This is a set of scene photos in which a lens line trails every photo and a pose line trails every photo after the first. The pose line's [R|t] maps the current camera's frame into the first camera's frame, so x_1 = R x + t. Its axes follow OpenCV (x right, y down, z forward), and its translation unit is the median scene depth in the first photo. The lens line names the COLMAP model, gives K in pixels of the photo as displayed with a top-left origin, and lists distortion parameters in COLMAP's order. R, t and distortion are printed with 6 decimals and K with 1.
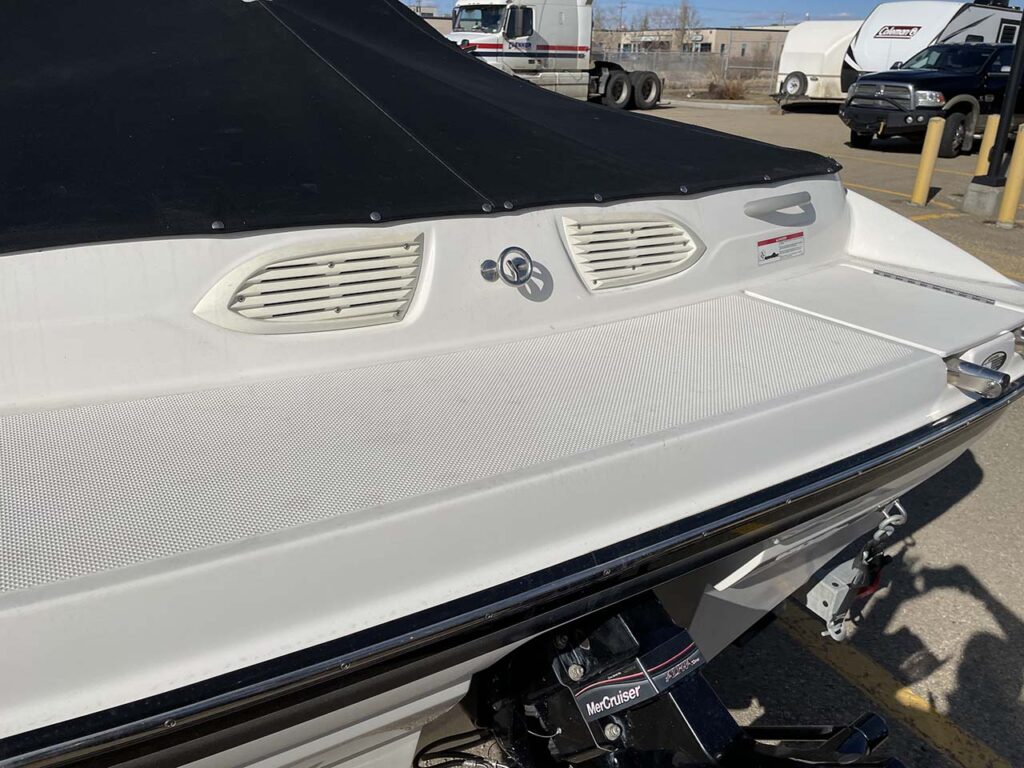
lens RADIAL K [[768.3, 0, 512.8], [0, 768.3, 376.1], [0, 0, 1]] dist [0.082305, -0.109252]
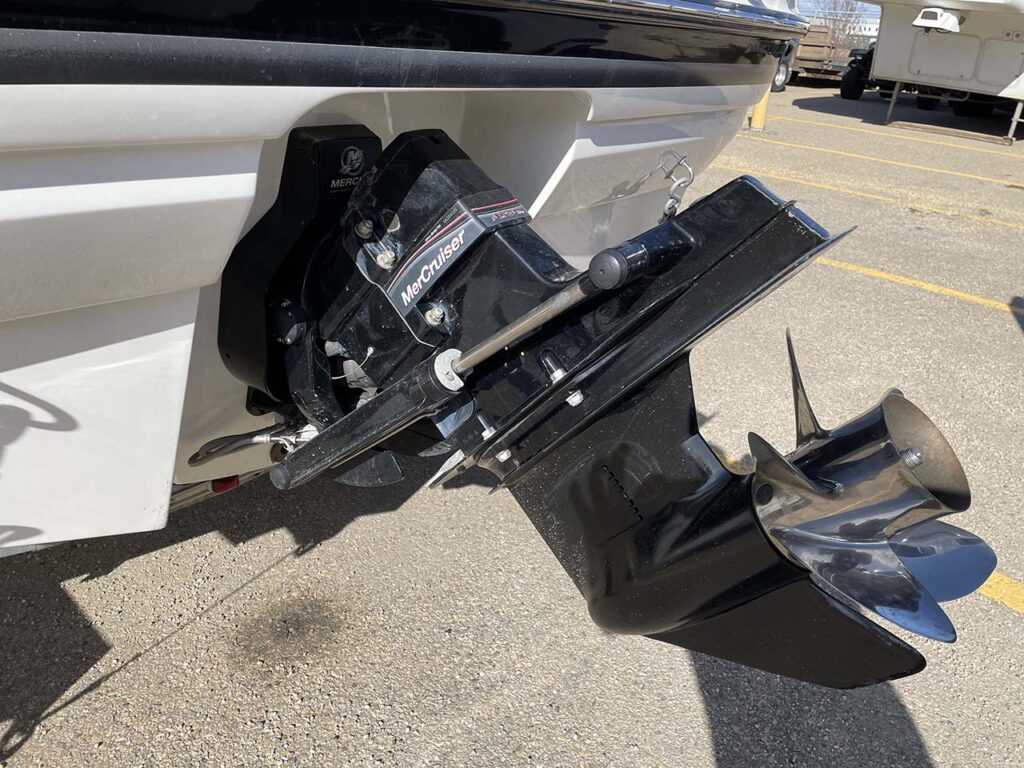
lens RADIAL K [[768.3, 0, 514.2], [0, 768.3, 377.1], [0, 0, 1]] dist [0.082305, -0.109252]
pose [[0.948956, -0.087257, 0.303098, -0.038958], [0.072486, 0.995583, 0.059669, 0.343759], [-0.306966, -0.034653, 0.951090, 0.104624]]
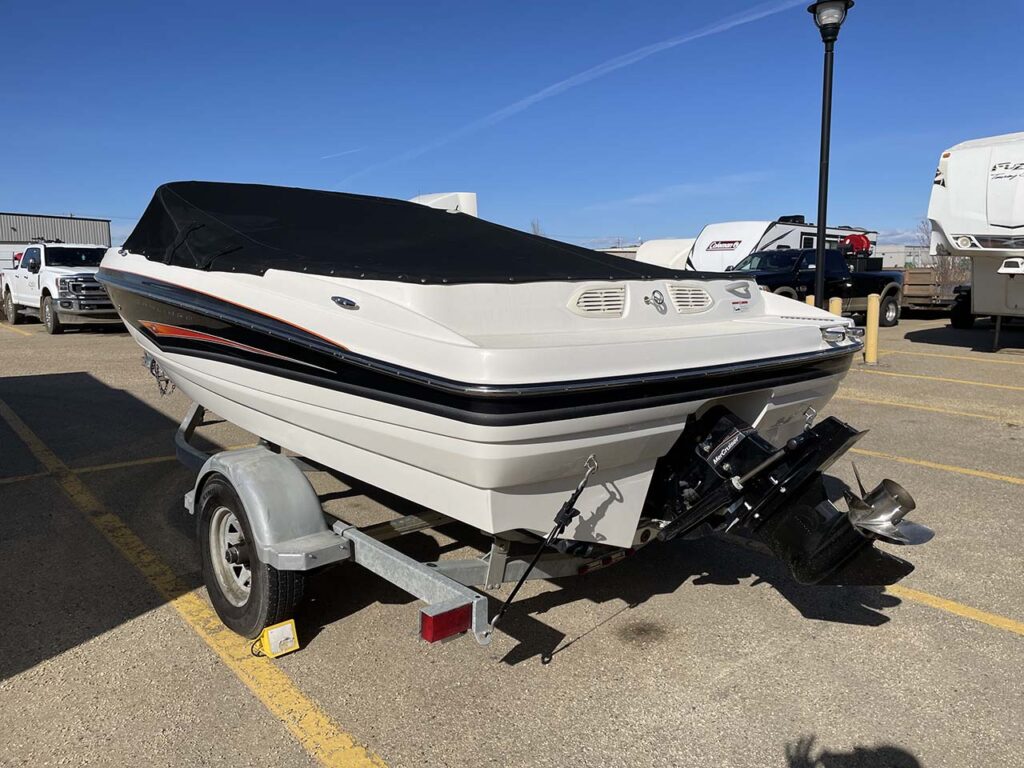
lens RADIAL K [[768.3, 0, 517.0], [0, 768.3, 382.5], [0, 0, 1]] dist [0.082305, -0.109252]
pose [[0.984137, -0.051827, 0.169671, -0.675809], [0.092906, 0.965309, -0.244021, 0.529279], [-0.151138, 0.255913, 0.954812, -0.966086]]
